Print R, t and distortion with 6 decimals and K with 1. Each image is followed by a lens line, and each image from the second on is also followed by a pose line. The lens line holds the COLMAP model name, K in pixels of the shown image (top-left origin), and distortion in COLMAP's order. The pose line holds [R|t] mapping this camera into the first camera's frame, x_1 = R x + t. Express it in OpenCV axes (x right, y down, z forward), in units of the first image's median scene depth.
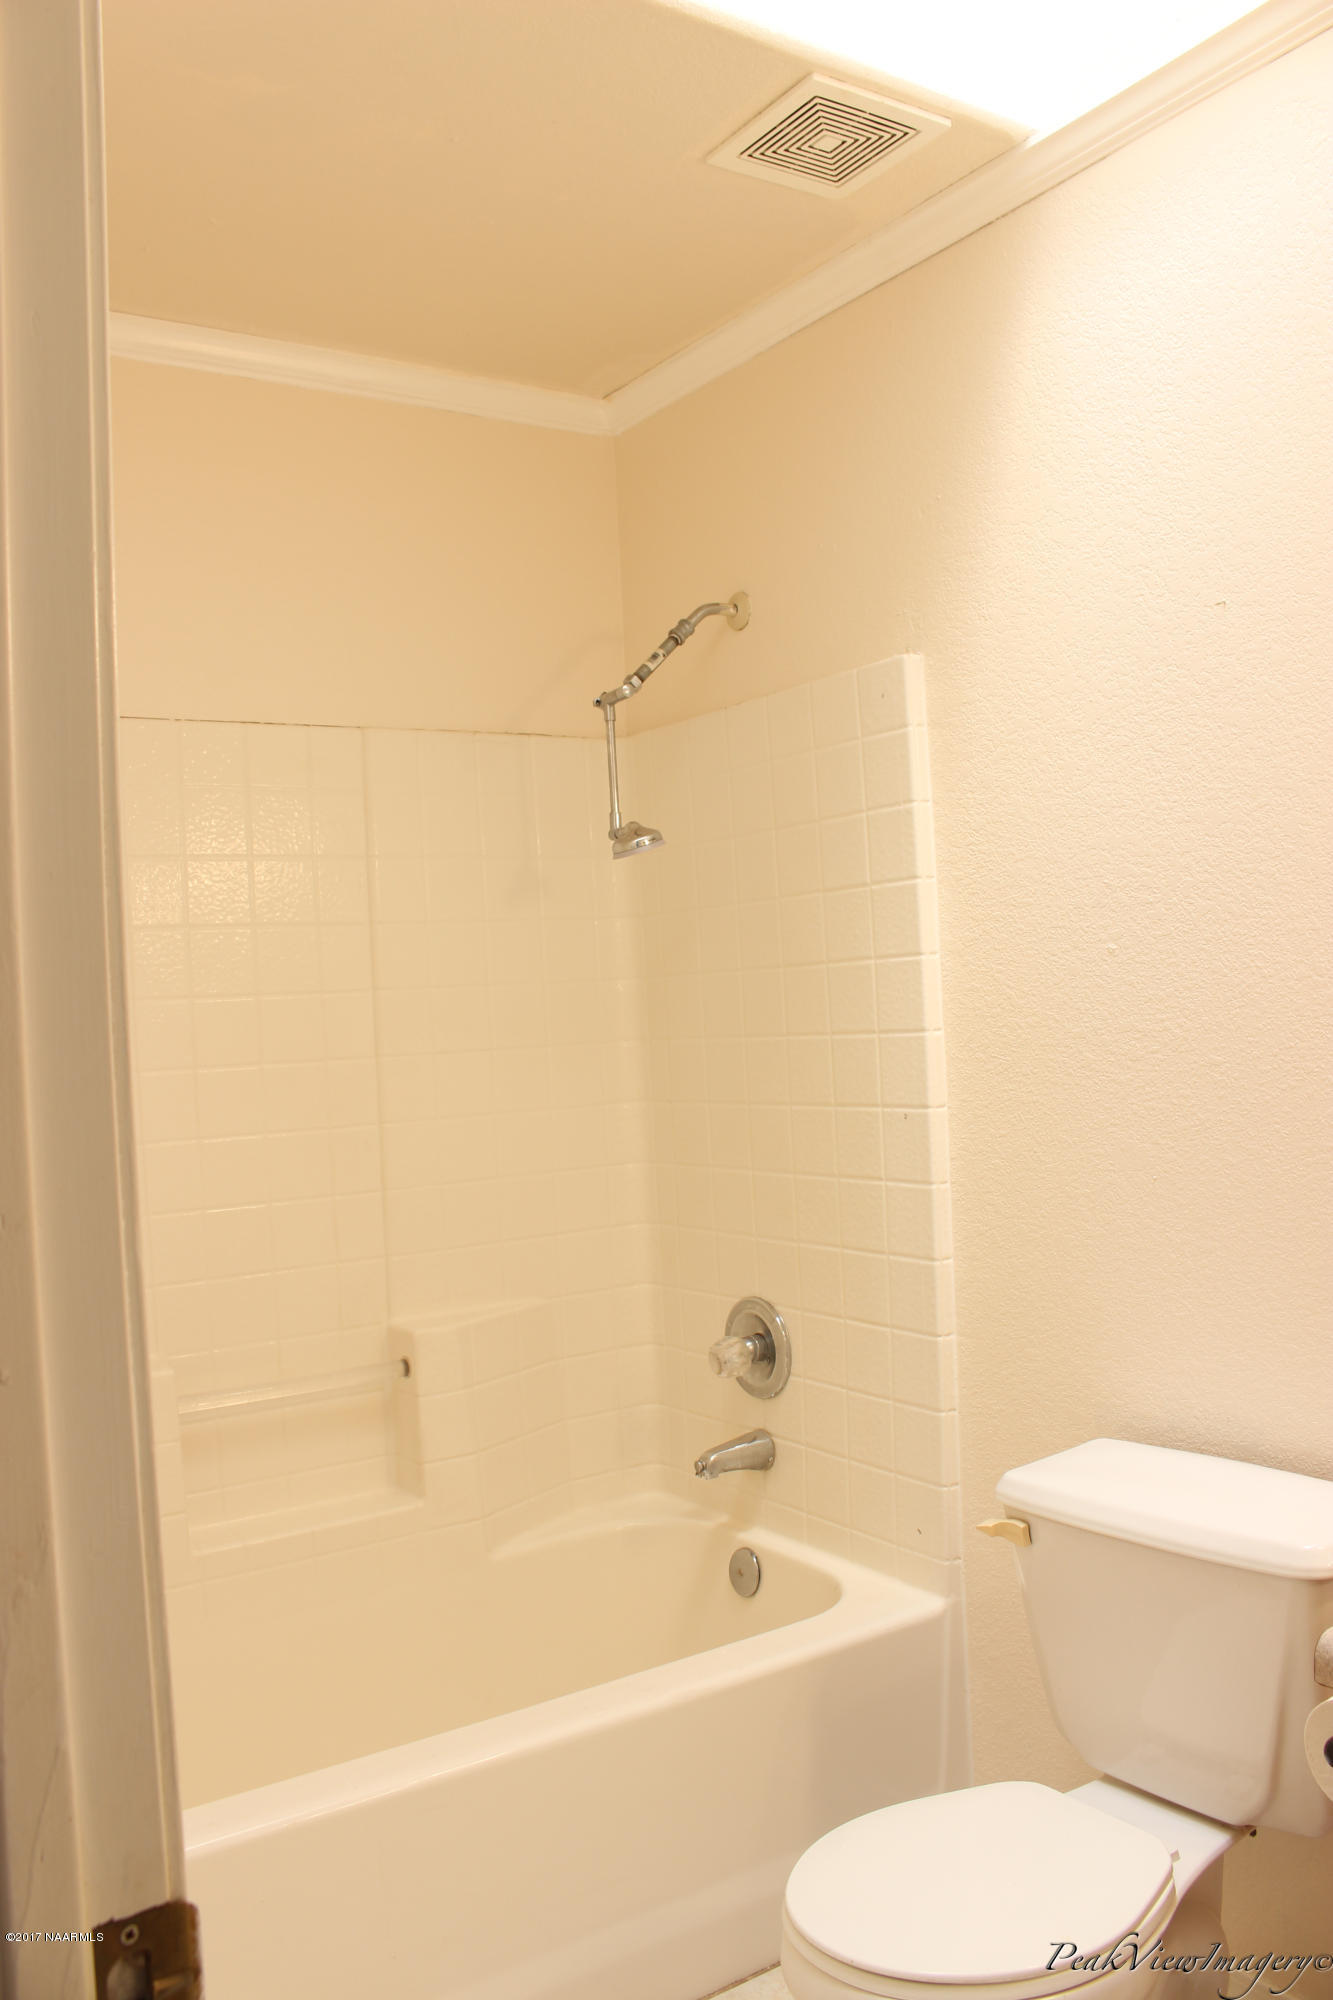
lens RADIAL K [[1666.3, 0, 666.5], [0, 1666.3, 1000.0], [0, 0, 1]] dist [-0.172197, 0.156967]
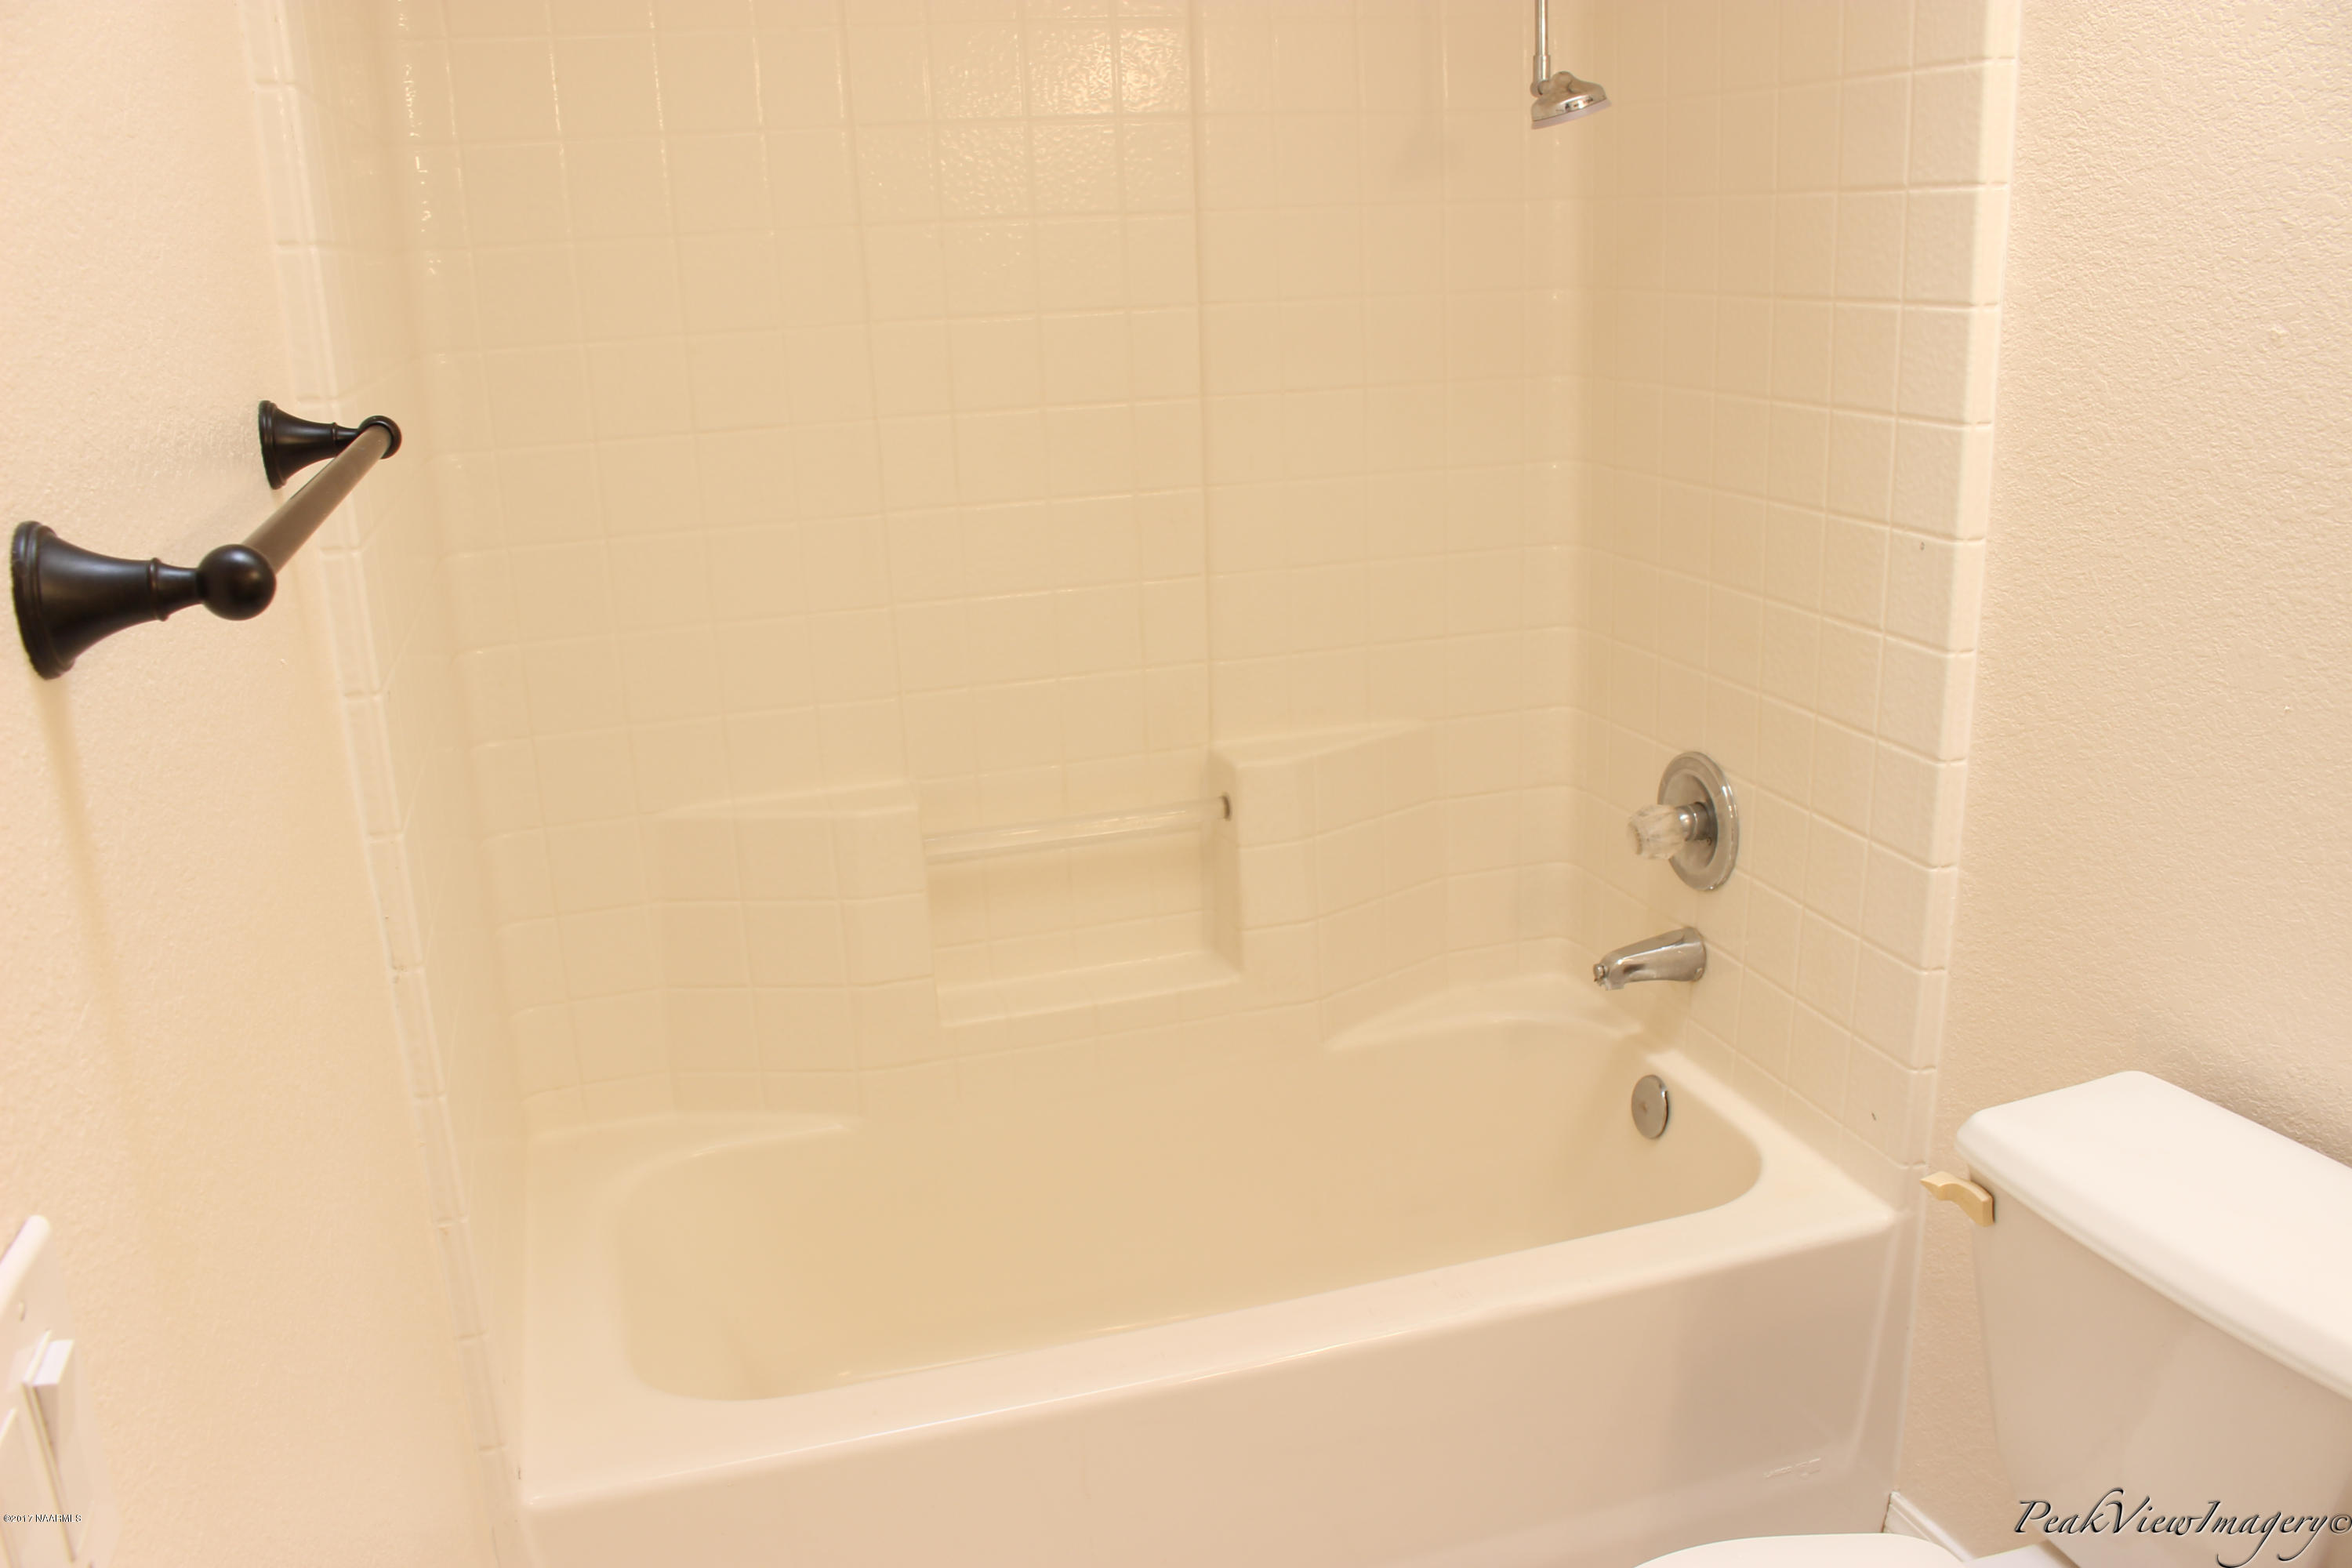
lens RADIAL K [[1959.6, 0, 1176.0], [0, 1959.6, 784.0], [0, 0, 1]] dist [-0.172197, 0.156967]
pose [[0.955552, 0.096875, -0.278453, 0.078476], [-0.007460, 0.952117, 0.305643, -0.071830], [0.294728, -0.289981, 0.910520, 0.171325]]
